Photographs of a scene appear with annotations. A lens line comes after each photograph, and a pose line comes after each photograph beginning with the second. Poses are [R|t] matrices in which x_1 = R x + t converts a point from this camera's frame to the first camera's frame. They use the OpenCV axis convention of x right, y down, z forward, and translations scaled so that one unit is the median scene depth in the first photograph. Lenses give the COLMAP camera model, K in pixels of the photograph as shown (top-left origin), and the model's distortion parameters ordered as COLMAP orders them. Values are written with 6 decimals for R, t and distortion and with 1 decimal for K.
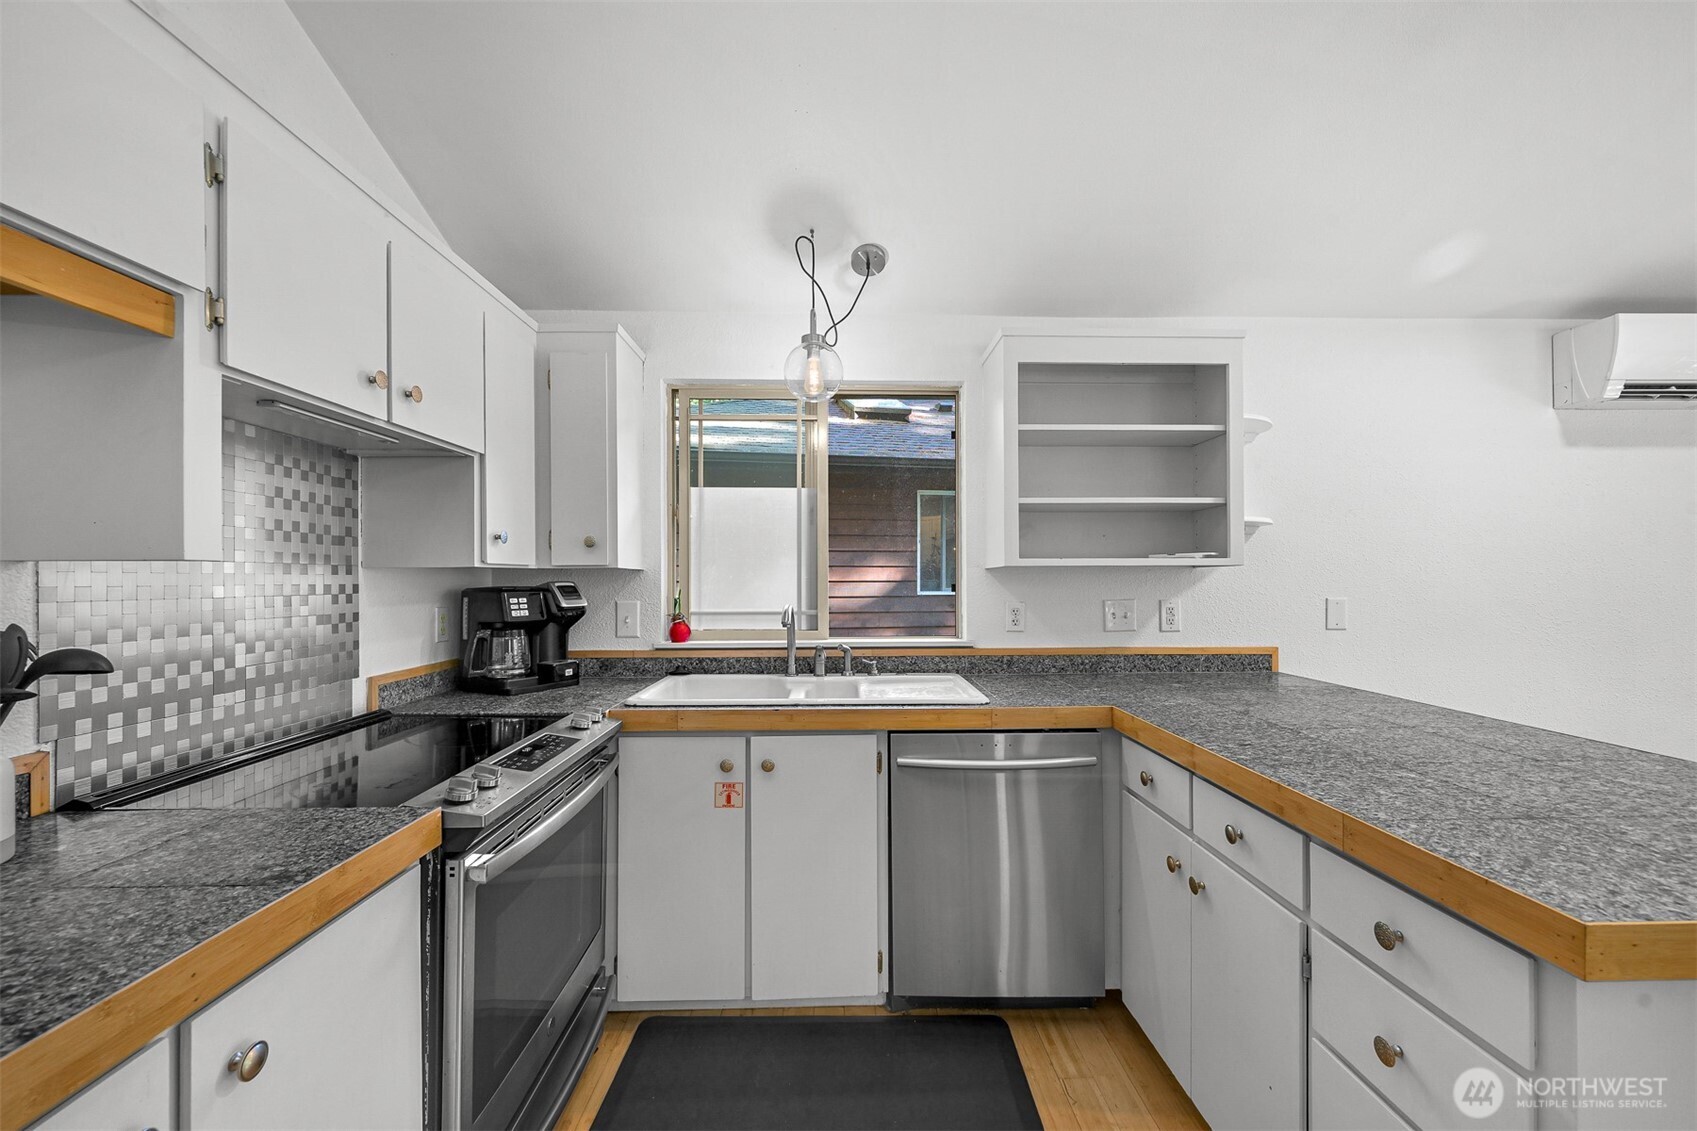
lens RADIAL K [[673.5, 0, 851.0], [0, 673.5, 579.6], [0, 0, 1]] dist [-0.000283, 0.000119]
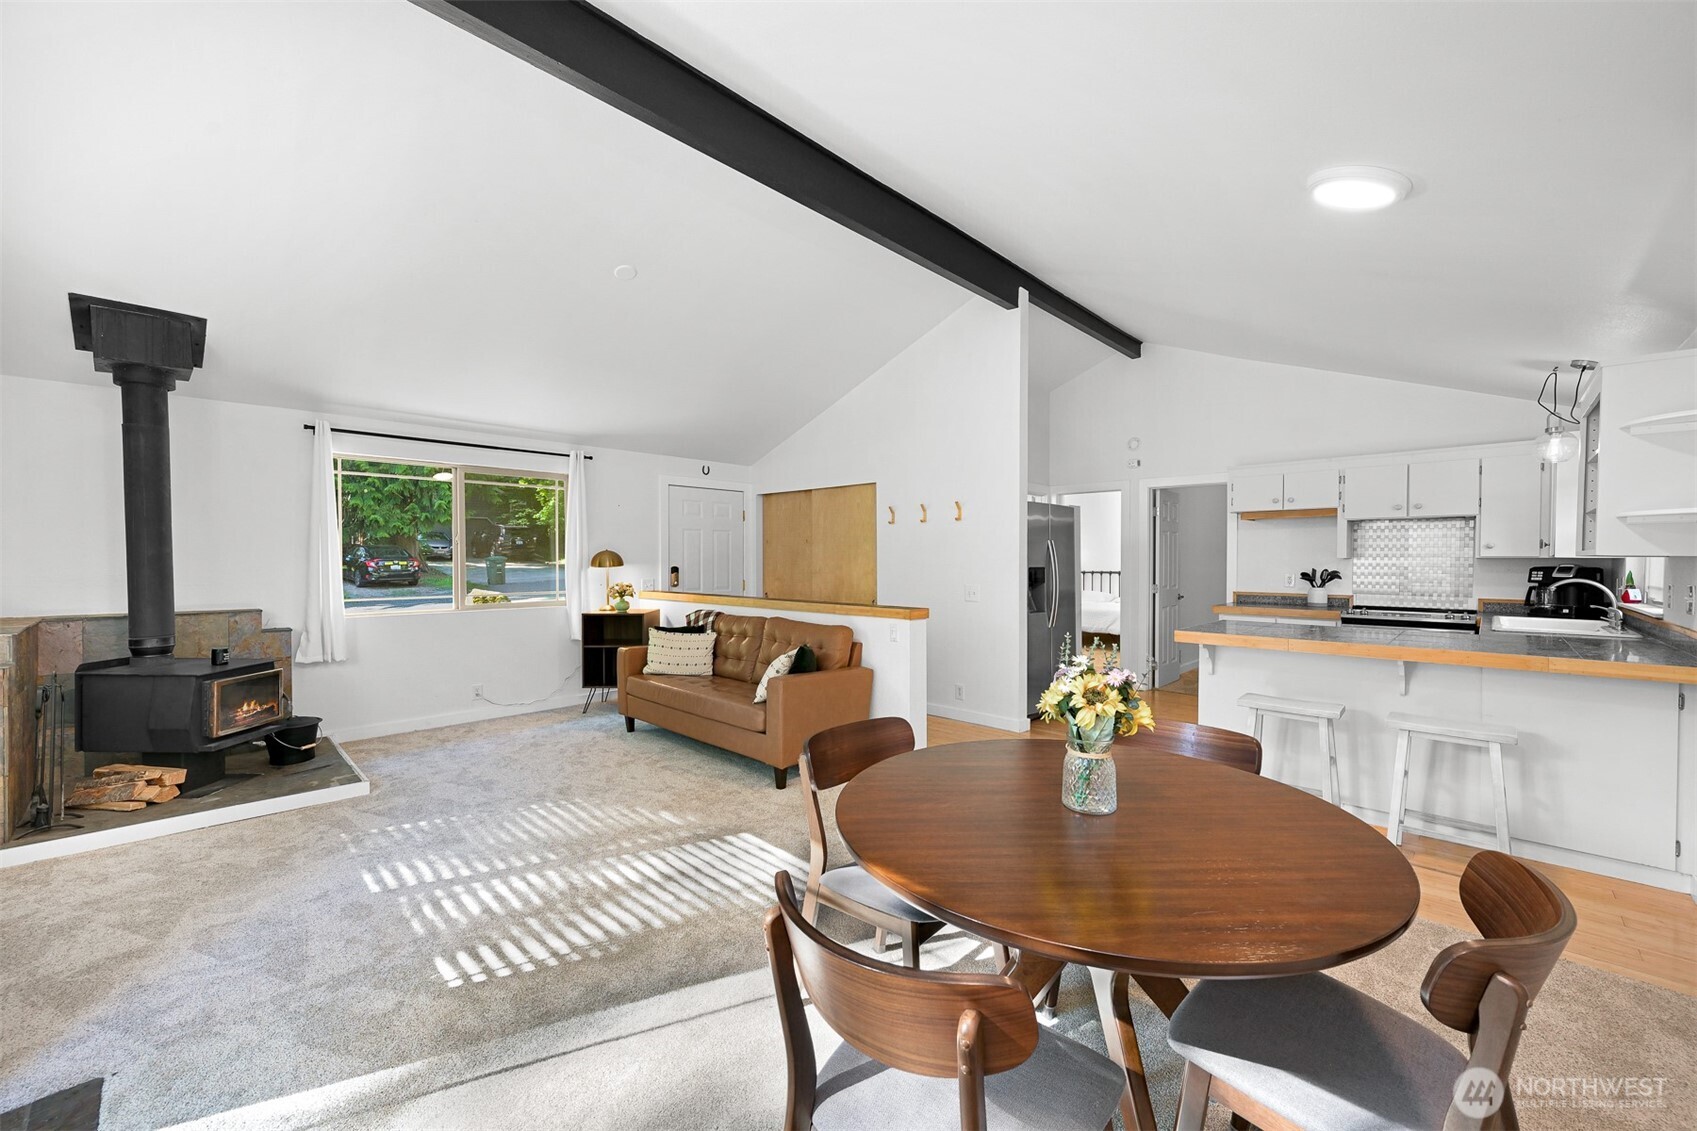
lens RADIAL K [[663.4, 0, 858.9], [0, 663.4, 569.7], [0, 0, 1]] dist [0.000449, 0.000058]
pose [[-0.707122, 0.012846, -0.706975, 2.456971], [-0.003655, 0.999755, 0.021822, -0.017062], [0.707082, 0.018015, -0.706902, 0.933799]]
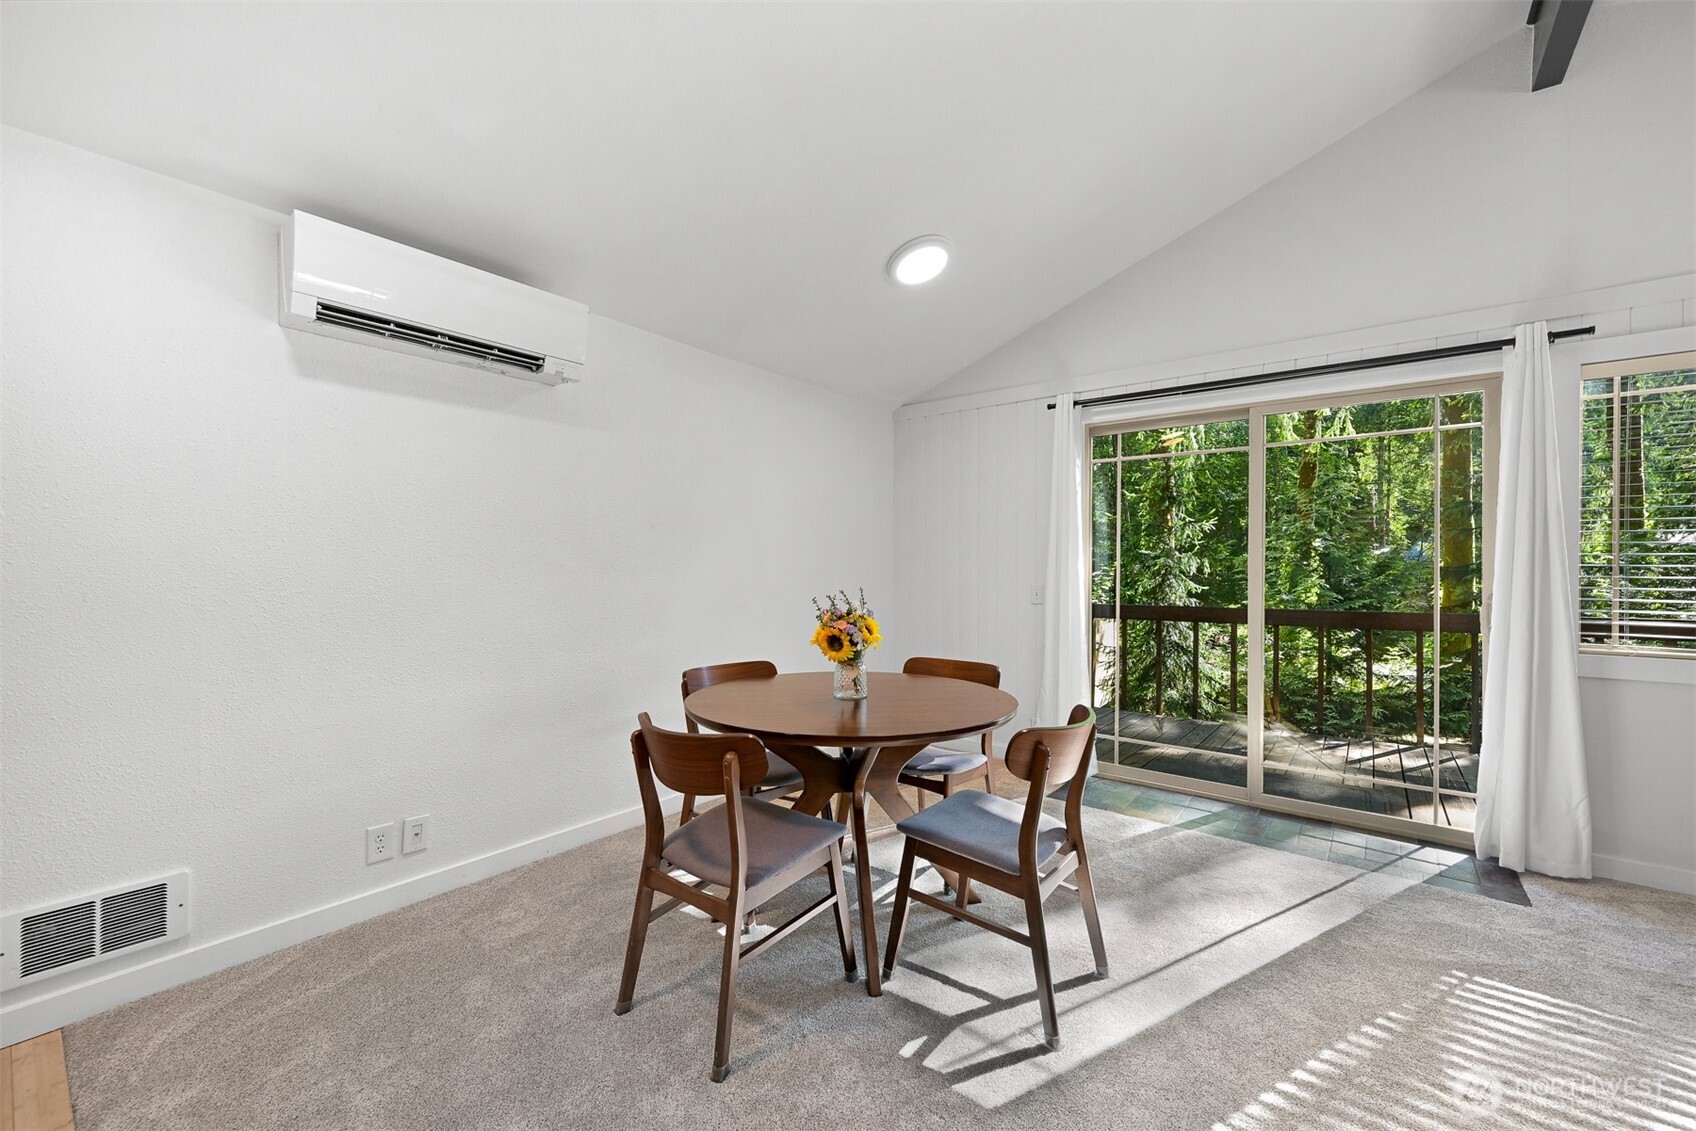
lens RADIAL K [[671.6, 0, 855.3], [0, 671.6, 570.3], [0, 0, 1]] dist [-0.000270, 0.000325]
pose [[0.634146, 0.002631, 0.773209, 1.019511], [-0.003218, 0.999995, -0.000764, 0.039243], [-0.773207, -0.002004, 0.634151, -0.031837]]
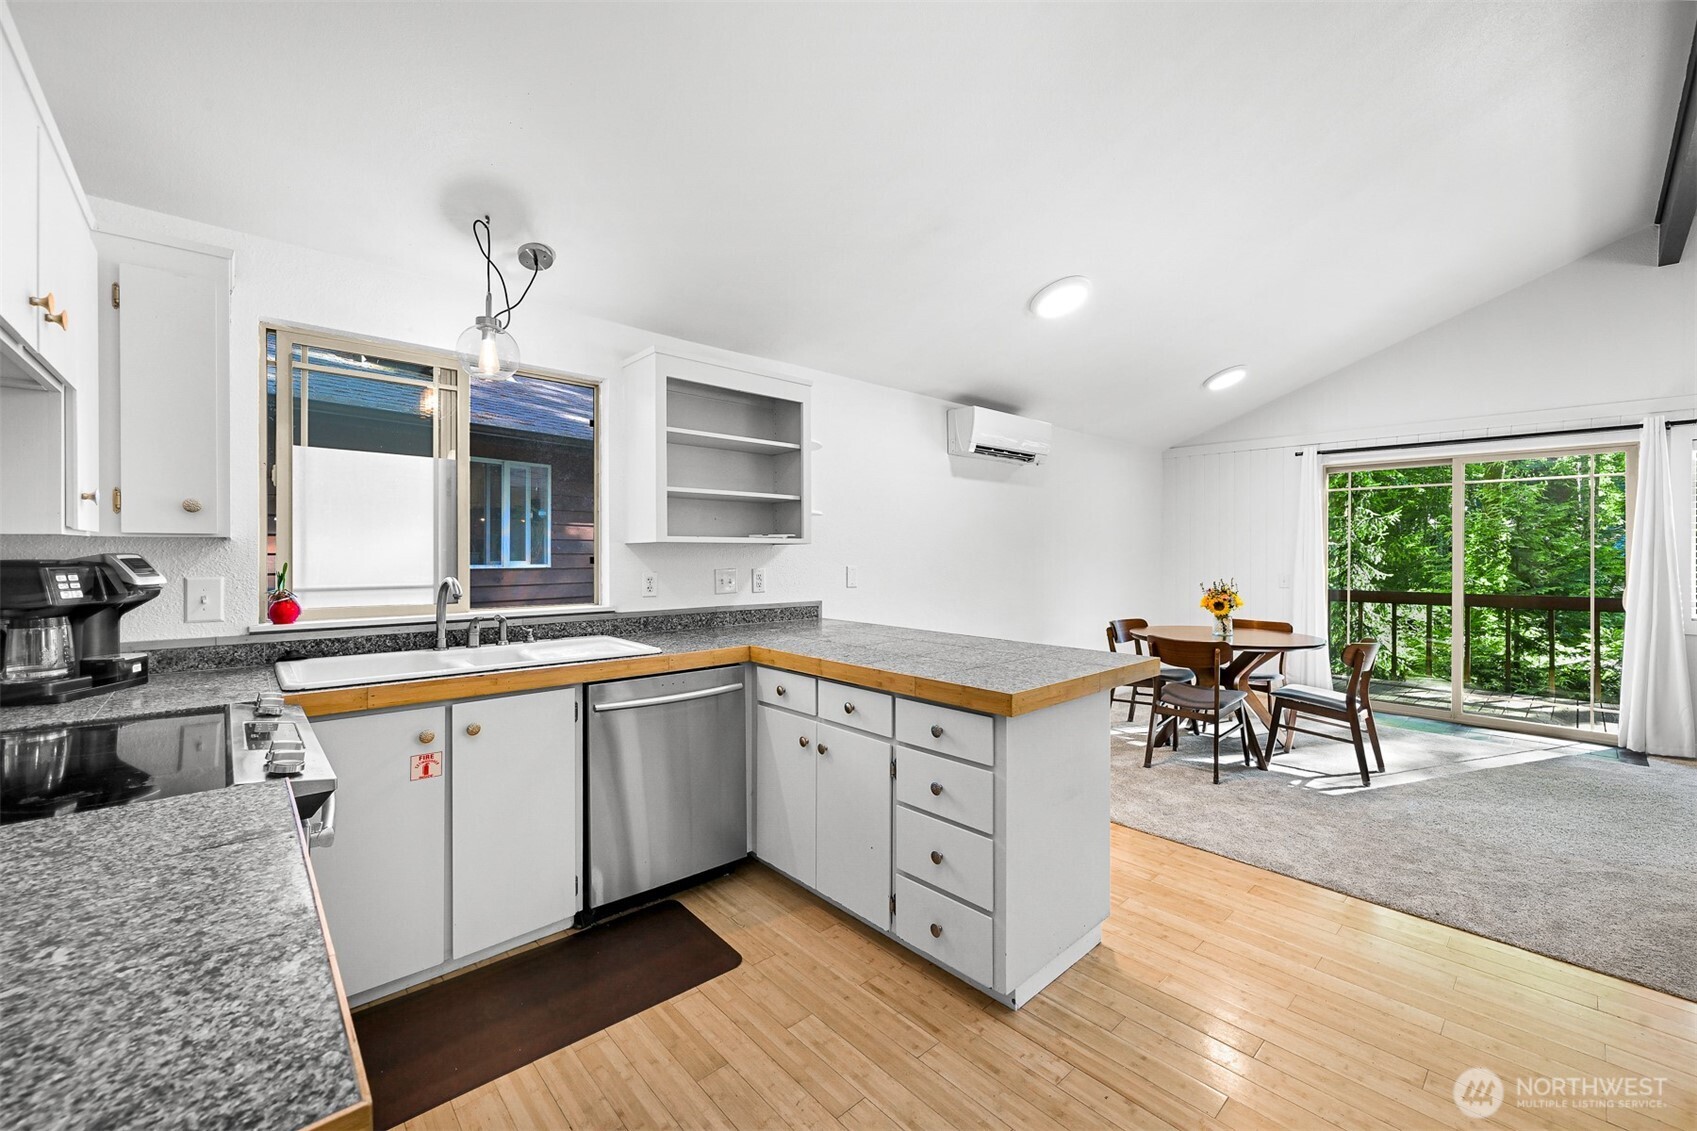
lens RADIAL K [[677.5, 0, 849.1], [0, 677.5, 553.3], [0, 0, 1]] dist [-0.000675, 0.000084]
pose [[0.754904, 0.003191, 0.655827, -0.316976], [-0.003093, 0.999994, -0.001306, 0.001256], [-0.655828, -0.001043, 0.754910, -0.153511]]
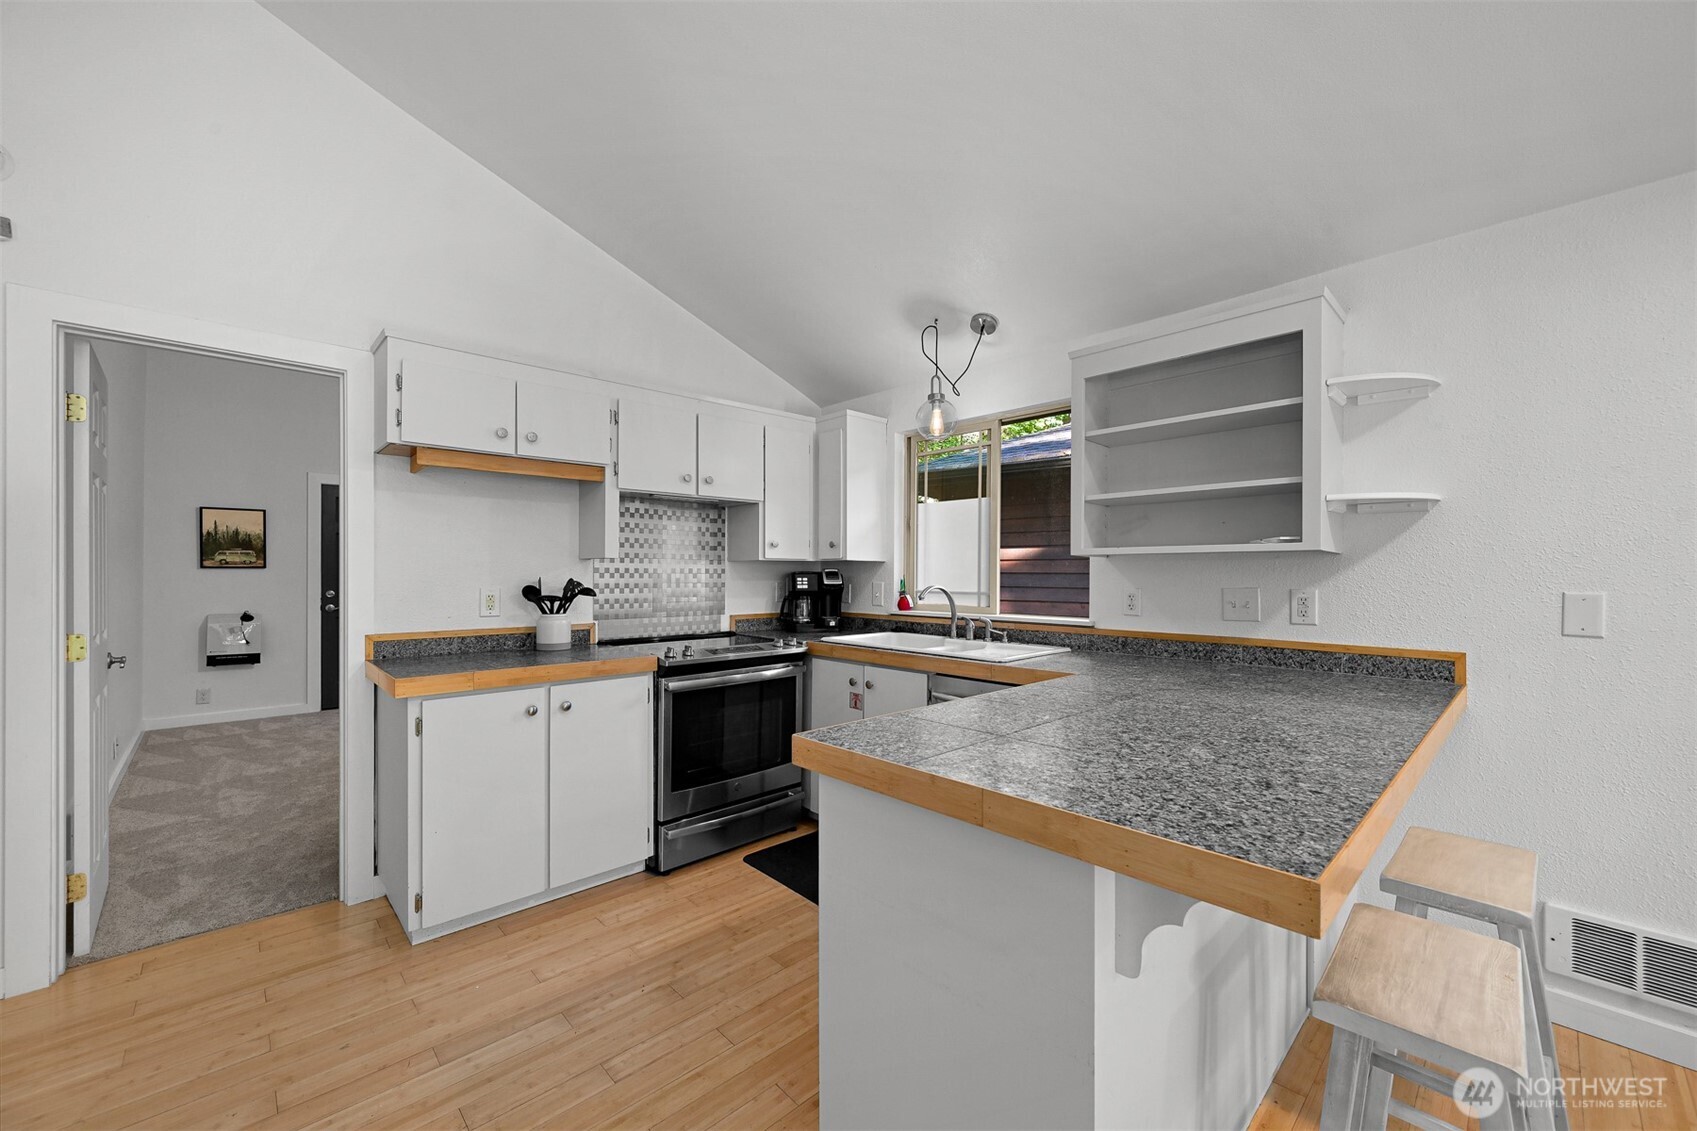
lens RADIAL K [[663.4, 0, 858.9], [0, 663.4, 569.7], [0, 0, 1]] dist [0.000449, 0.000058]
pose [[0.671287, 0.000111, -0.741198, 0.854010], [-0.006163, 0.999966, -0.005432, 0.014019], [0.741172, 0.008214, 0.671265, -0.048488]]
